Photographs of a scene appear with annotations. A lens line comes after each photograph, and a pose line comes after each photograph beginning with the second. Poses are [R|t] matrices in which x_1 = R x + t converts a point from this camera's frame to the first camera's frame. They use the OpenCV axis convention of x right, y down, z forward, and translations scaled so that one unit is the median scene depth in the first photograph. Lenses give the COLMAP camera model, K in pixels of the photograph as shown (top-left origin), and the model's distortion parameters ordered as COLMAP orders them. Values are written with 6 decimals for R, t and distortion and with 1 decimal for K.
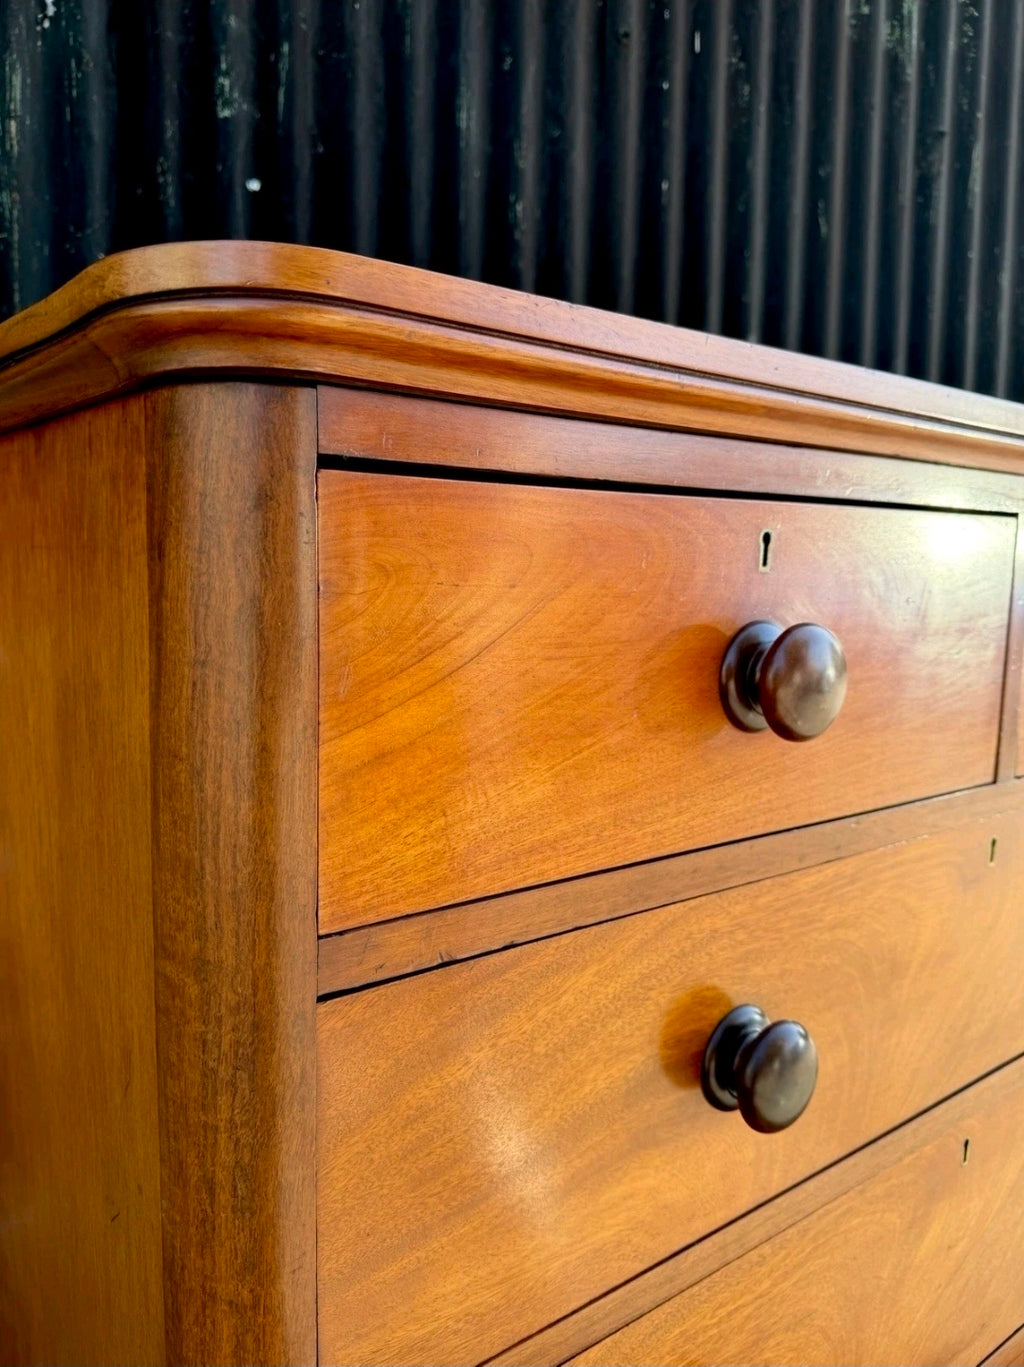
lens RADIAL K [[1039.5, 0, 512.9], [0, 1039.5, 680.3], [0, 0, 1]] dist [0.030185, -0.051961]
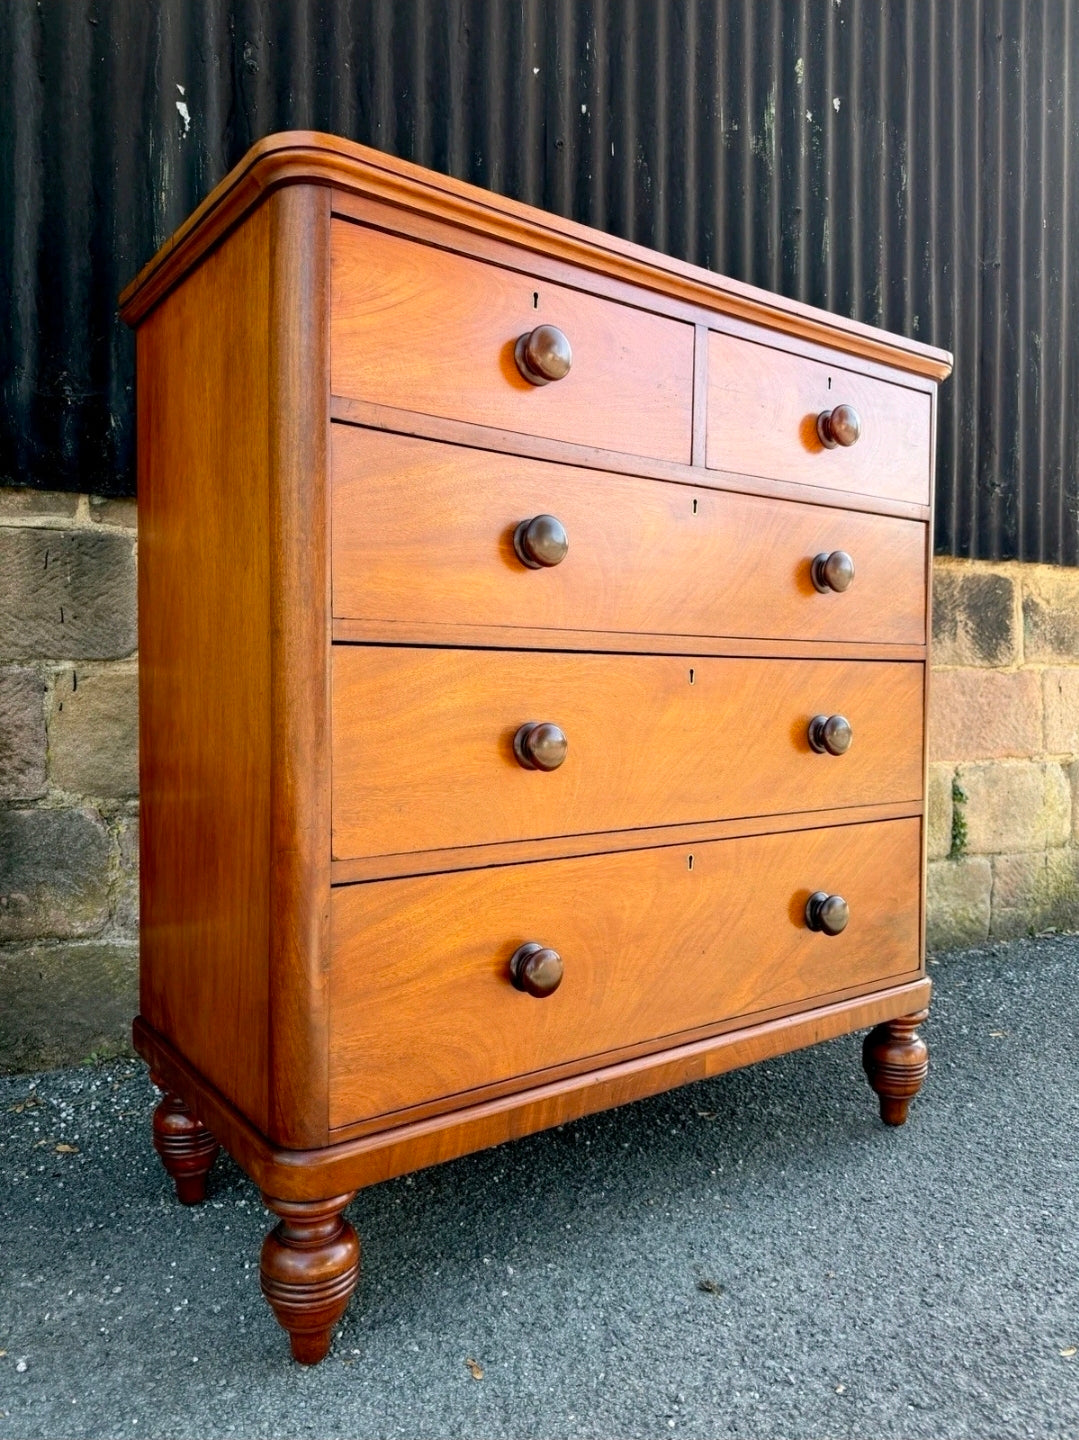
lens RADIAL K [[1025.7, 0, 539.1], [0, 1025.7, 719.4], [0, 0, 1]] dist [-0.001975, -0.007711]
pose [[0.999612, -0.014198, -0.023960, 0.365562], [0.011905, 0.995570, -0.093263, 1.229564], [0.025178, 0.092941, 0.995353, -1.396551]]
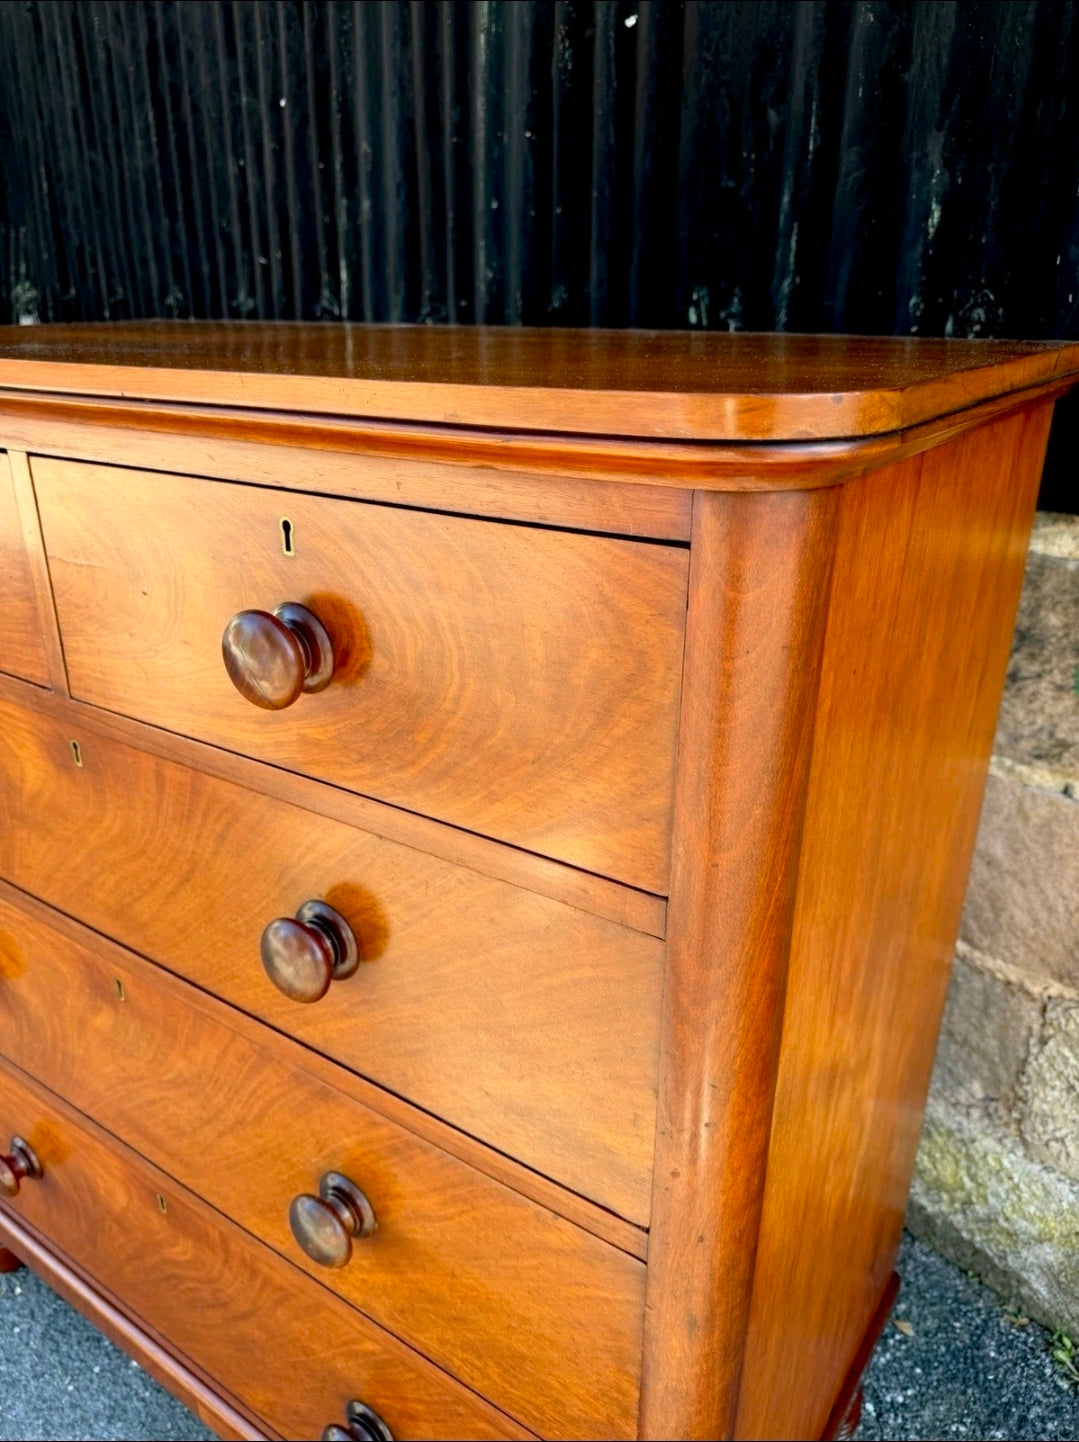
lens RADIAL K [[1027.8, 0, 539.1], [0, 1027.8, 713.5], [0, 0, 1]] dist [-0.008629, -0.001857]
pose [[0.299990, 0.338302, -0.891940, 2.708820], [-0.109615, 0.941036, 0.320056, -0.489952], [0.947624, 0.001756, 0.319385, 1.898420]]
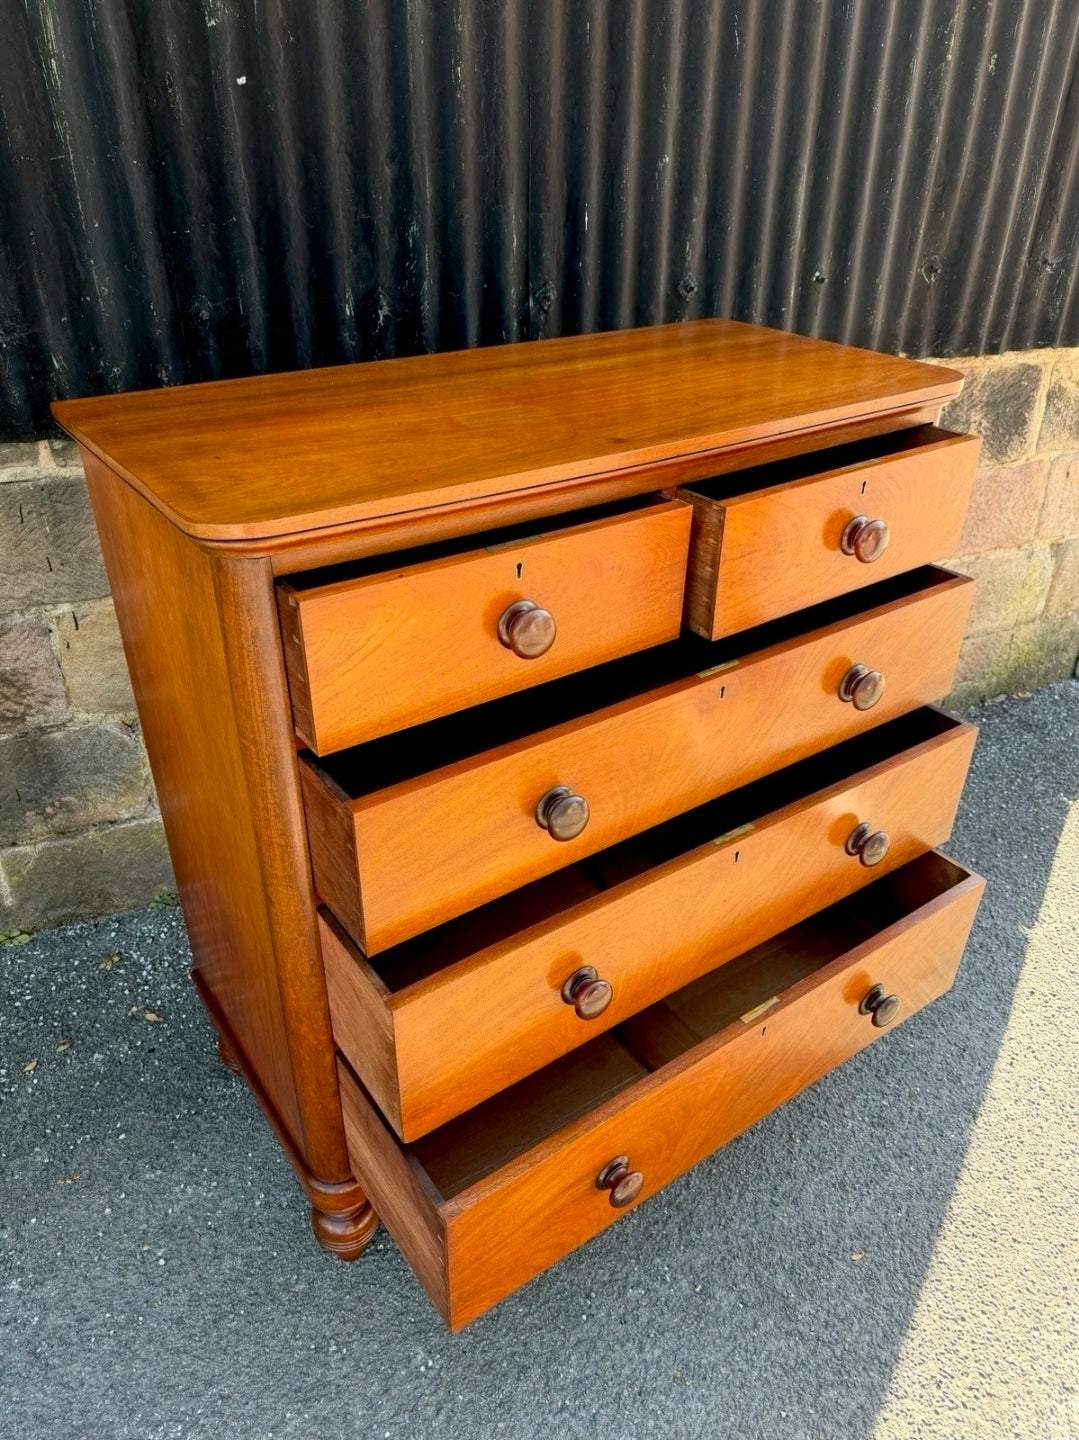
lens RADIAL K [[1027.5, 0, 542.6], [0, 1027.5, 725.9], [0, 0, 1]] dist [-0.001560, -0.006940]
pose [[0.999141, 0.012748, -0.039435, 0.561396], [0.004464, 0.912885, 0.408192, -0.840917], [0.041203, -0.408018, 0.912044, -1.403547]]
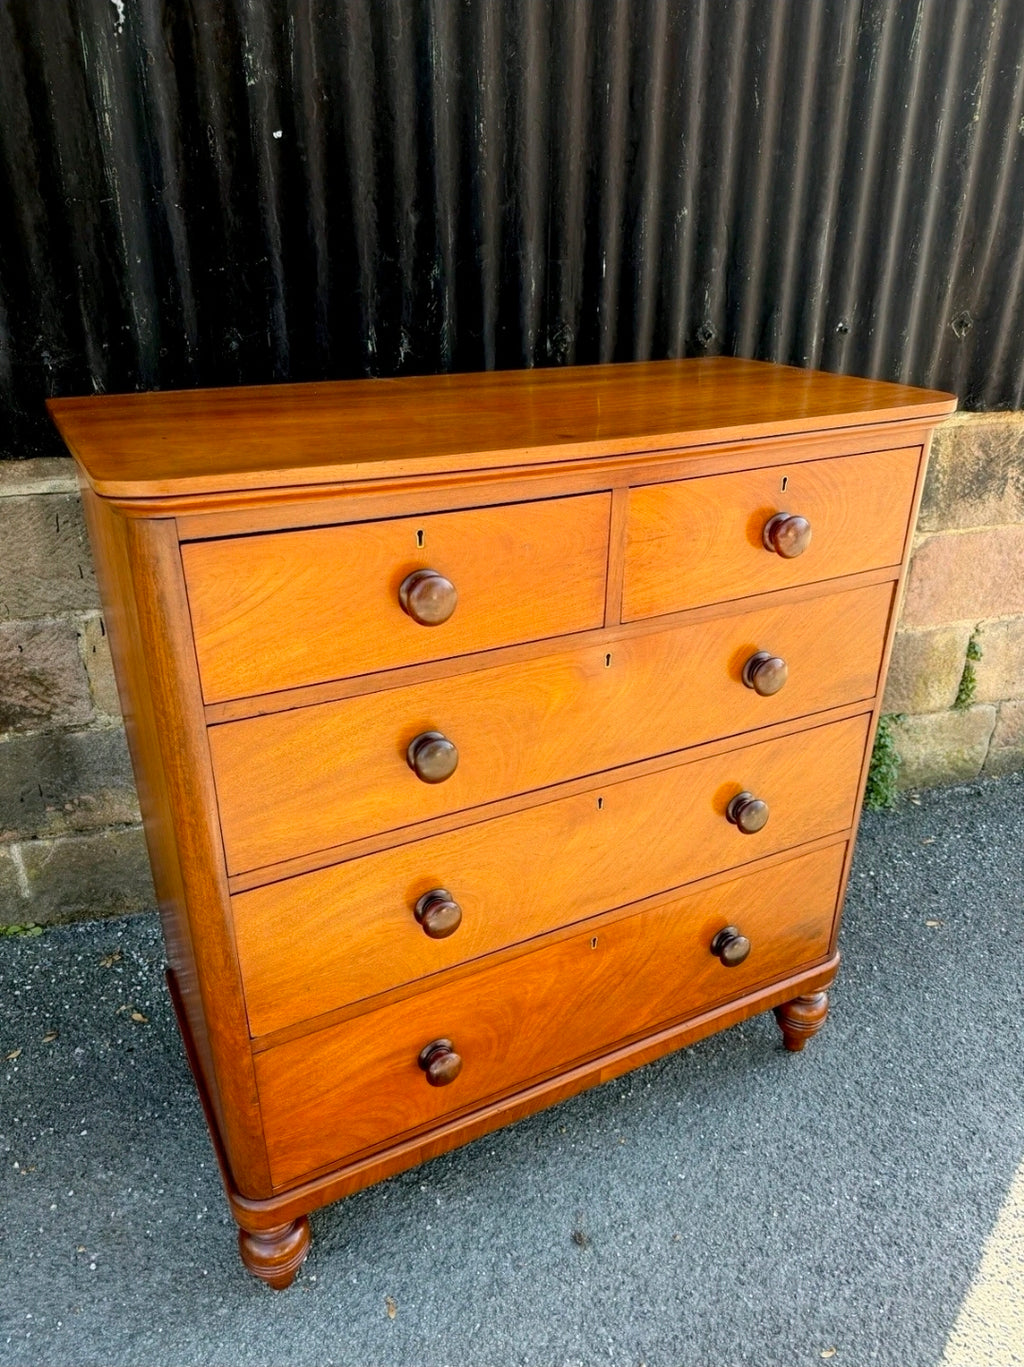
lens RADIAL K [[973.5, 0, 513.3], [0, 973.5, 688.8], [0, 0, 1]] dist [0.003759, -0.012237]
pose [[0.985498, 0.057946, -0.159487, 0.975233], [-0.005329, 0.949991, 0.312230, -0.574553], [0.169603, -0.306853, 0.936523, -1.200097]]
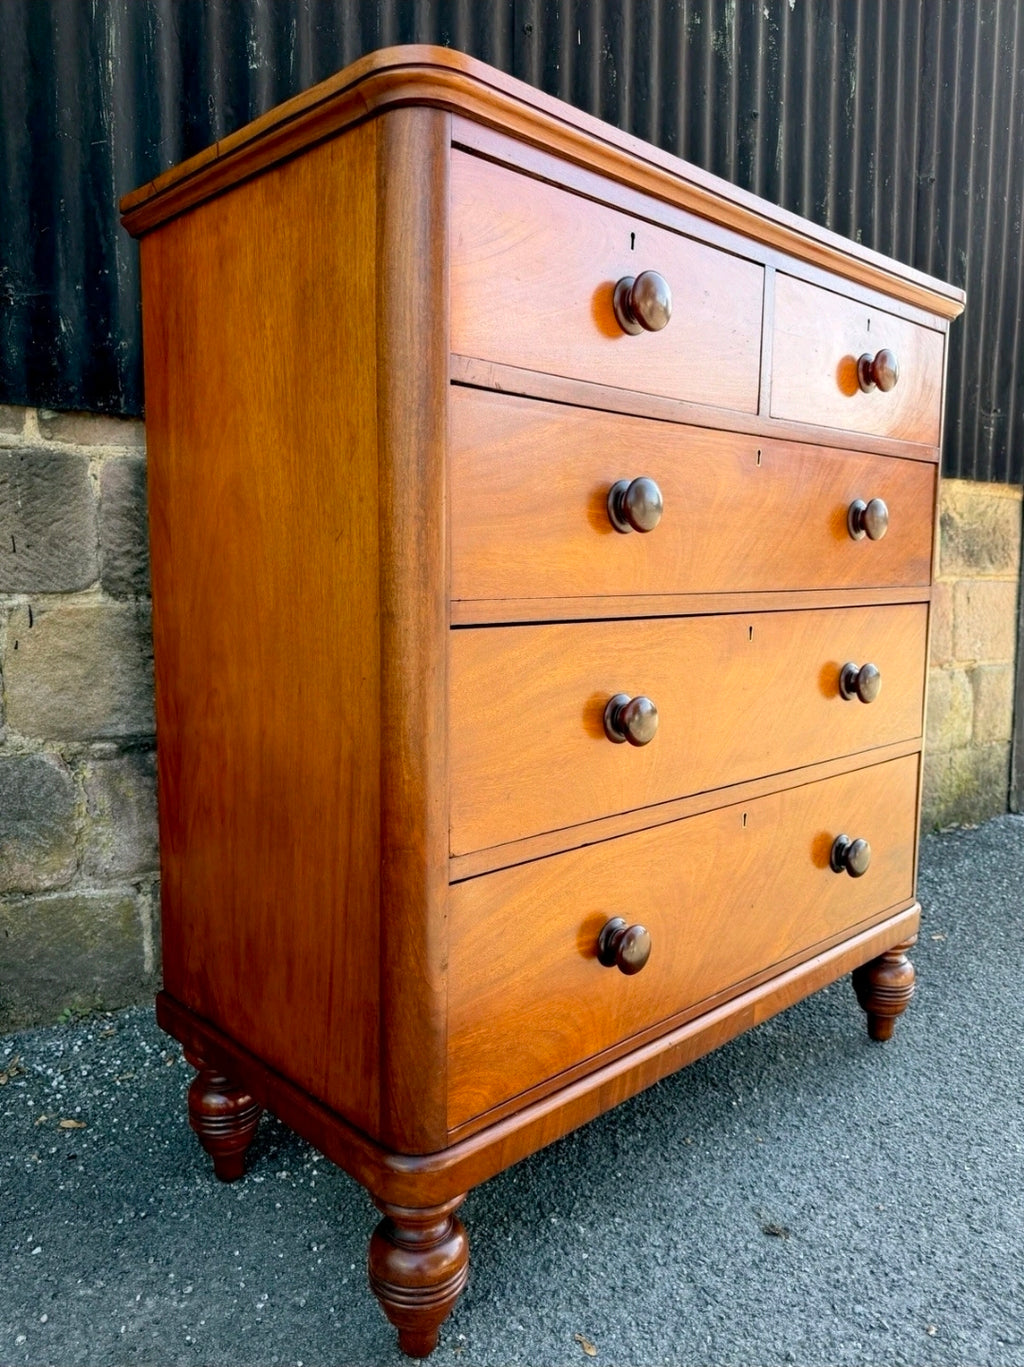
lens RADIAL K [[1007.4, 0, 514.6], [0, 1007.4, 681.5], [0, 0, 1]] dist [-0.002093, -0.007552]
pose [[0.993651, -0.024920, 0.109710, -0.292637], [0.025349, 0.999676, -0.002511, 0.939597], [-0.109612, 0.005276, 0.993960, -1.205133]]
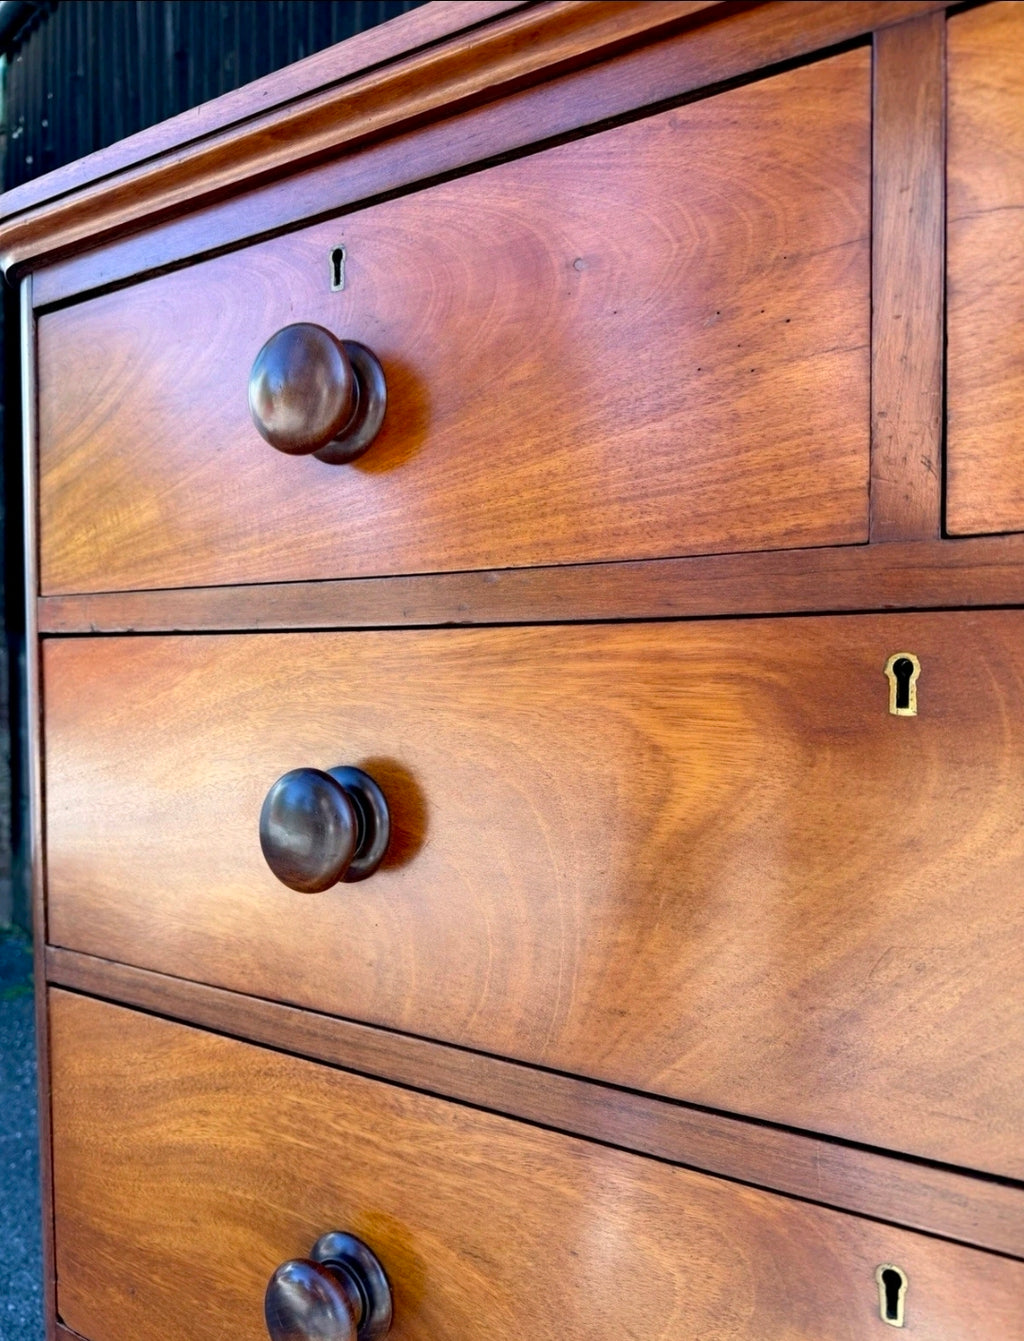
lens RADIAL K [[981.3, 0, 505.2], [0, 981.3, 690.3], [0, 0, 1]] dist [0.006363, -0.000108]
pose [[0.334228, 0.003850, -0.942485, 1.449454], [-0.104426, 0.993986, -0.032971, 0.347058], [0.936689, 0.109440, 0.332620, 1.119519]]
